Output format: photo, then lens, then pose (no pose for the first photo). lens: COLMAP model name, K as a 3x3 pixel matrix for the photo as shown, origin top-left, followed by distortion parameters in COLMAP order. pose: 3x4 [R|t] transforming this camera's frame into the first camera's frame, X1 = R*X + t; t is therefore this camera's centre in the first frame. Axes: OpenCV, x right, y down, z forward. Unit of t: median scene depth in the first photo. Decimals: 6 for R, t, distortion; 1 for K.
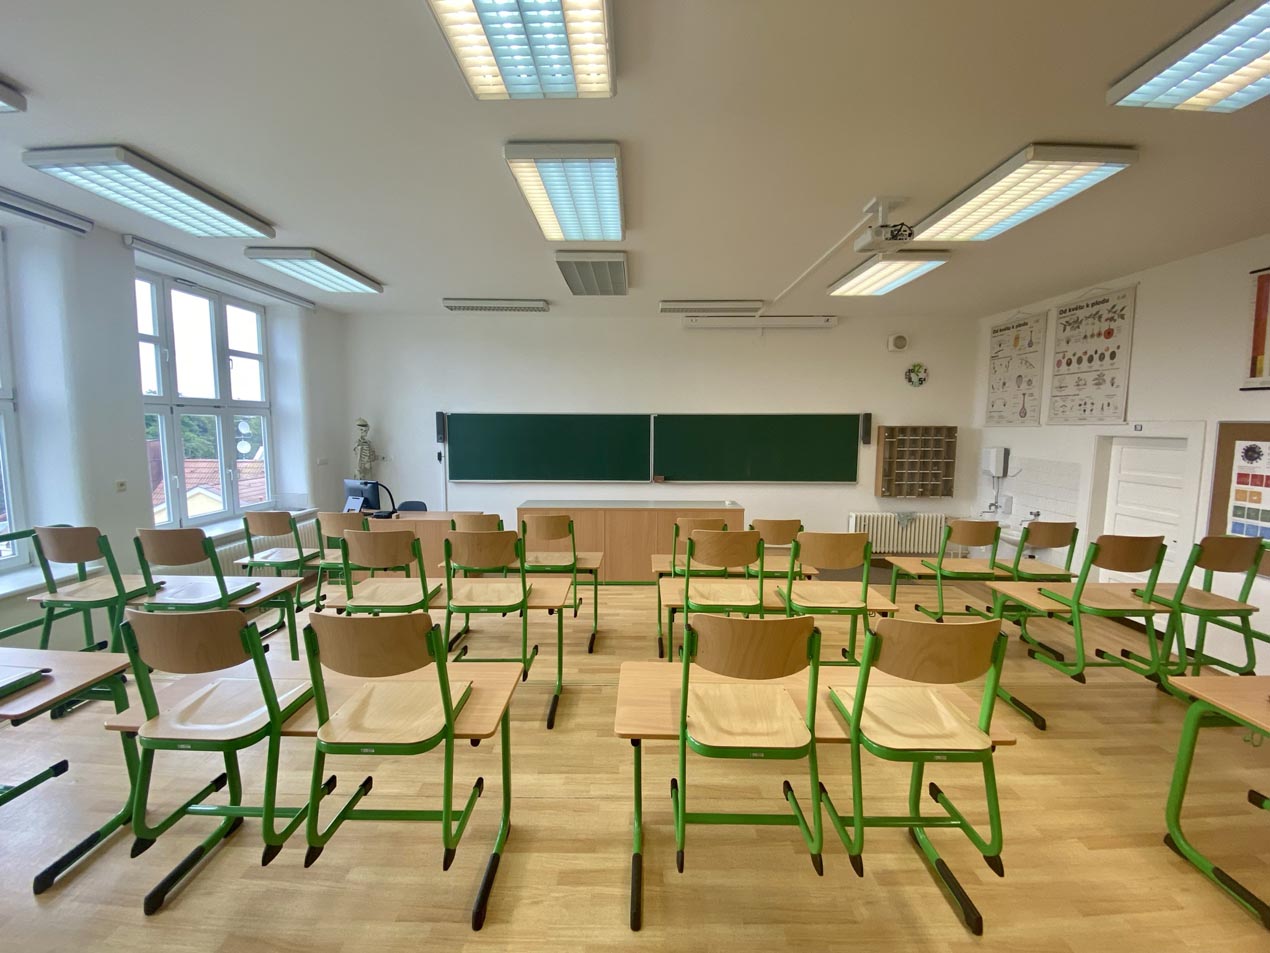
lens RADIAL K [[517.9, 0, 630.8], [0, 517.9, 482.3], [0, 0, 1]] dist [0.004177, -0.014010]
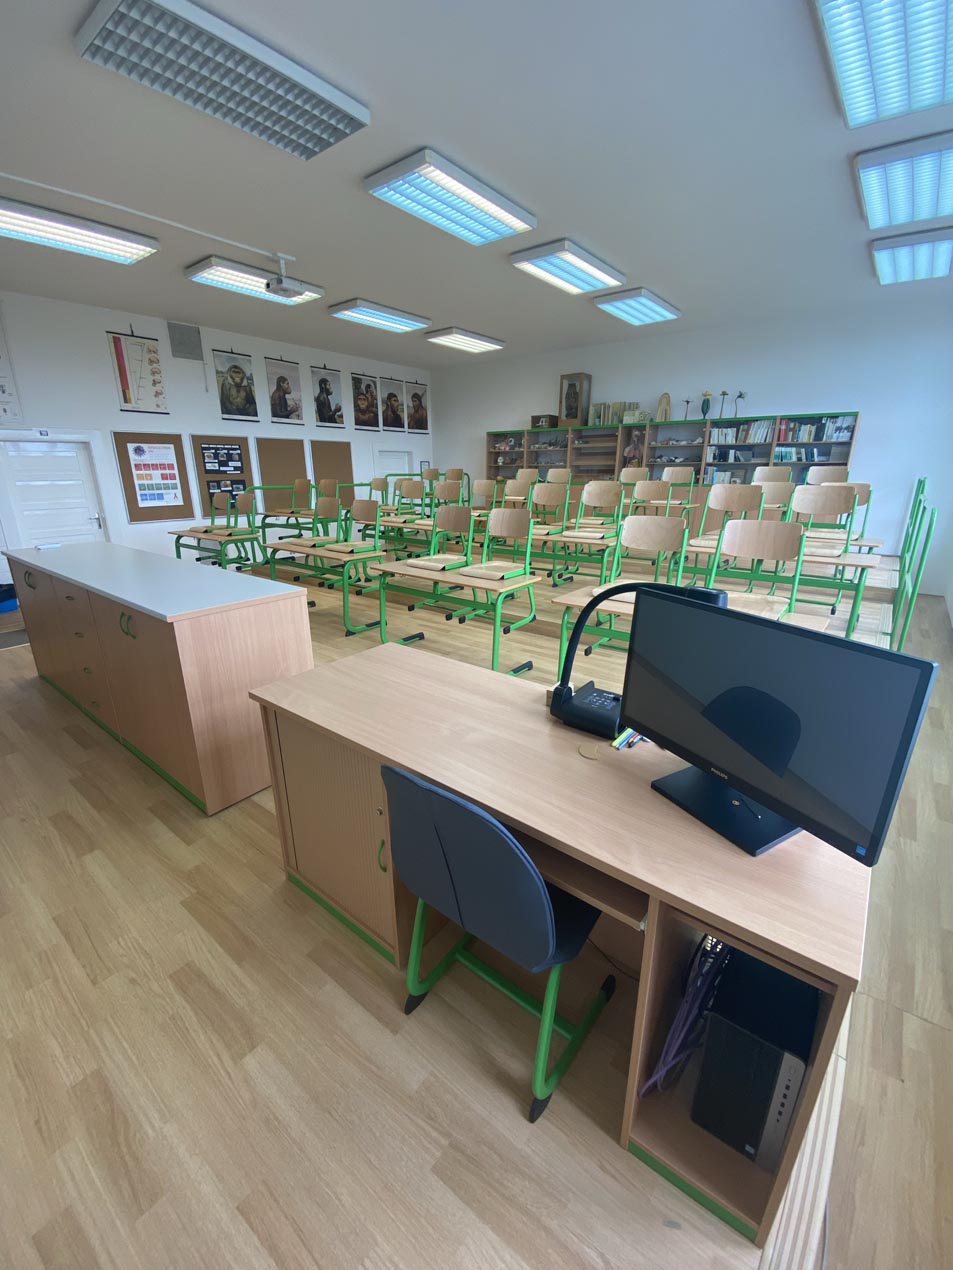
lens RADIAL K [[517.9, 0, 470.5], [0, 517.9, 632.1], [0, 0, 1]] dist [0.004177, -0.014010]
pose [[-0.785526, -0.188894, 0.589295, -0.801719], [0.062439, 0.923221, 0.379163, -0.083523], [-0.615671, 0.334637, -0.713419, 1.731930]]
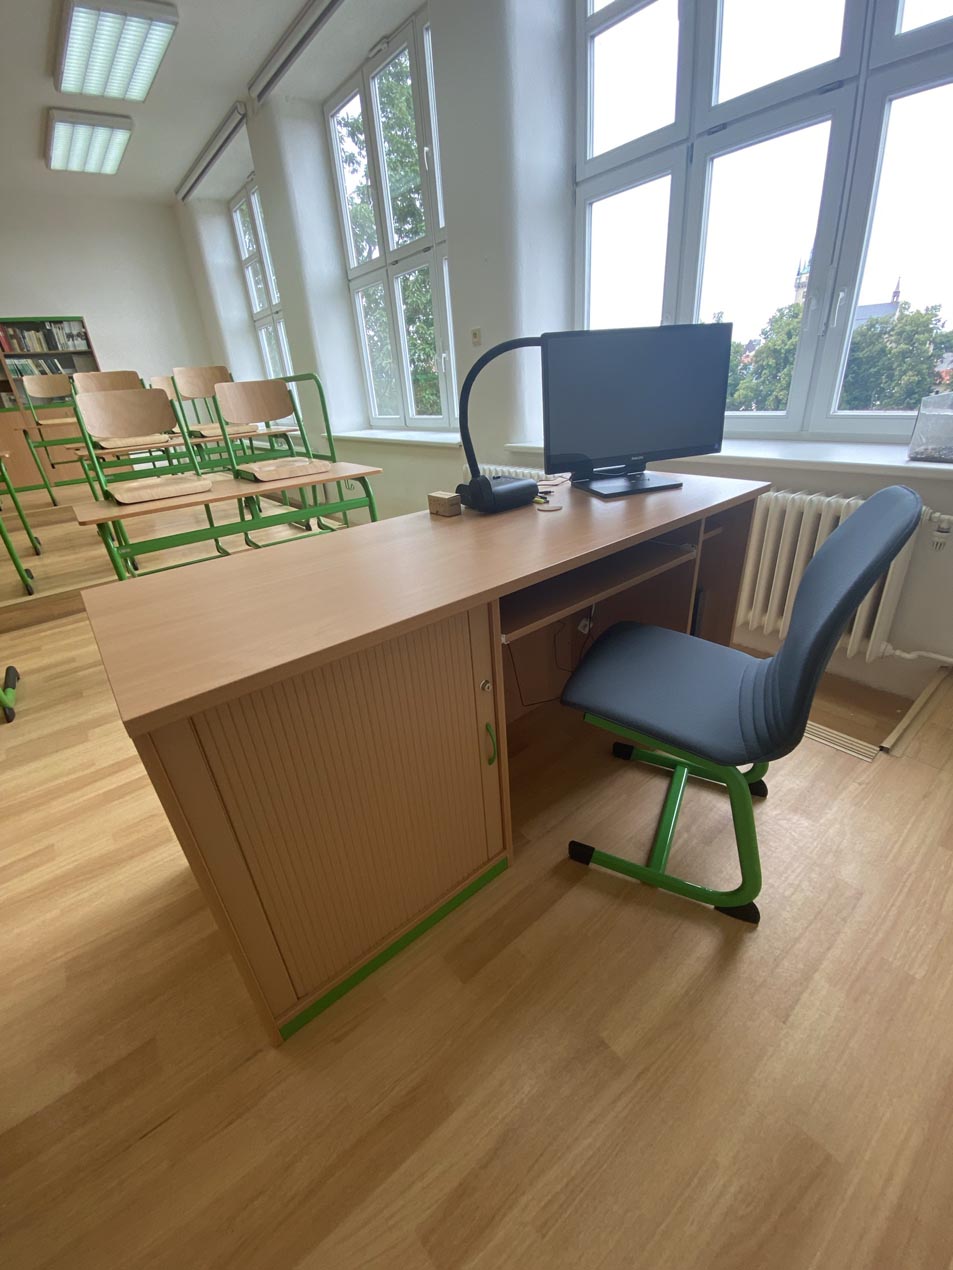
lens RADIAL K [[517.9, 0, 501.8], [0, 517.9, 630.5], [0, 0, 1]] dist [0.004177, -0.014010]
pose [[-0.759540, 0.314031, -0.569635, -0.477412], [-0.013464, 0.867962, 0.496447, 0.000430], [0.650321, 0.384741, -0.655024, 1.722360]]
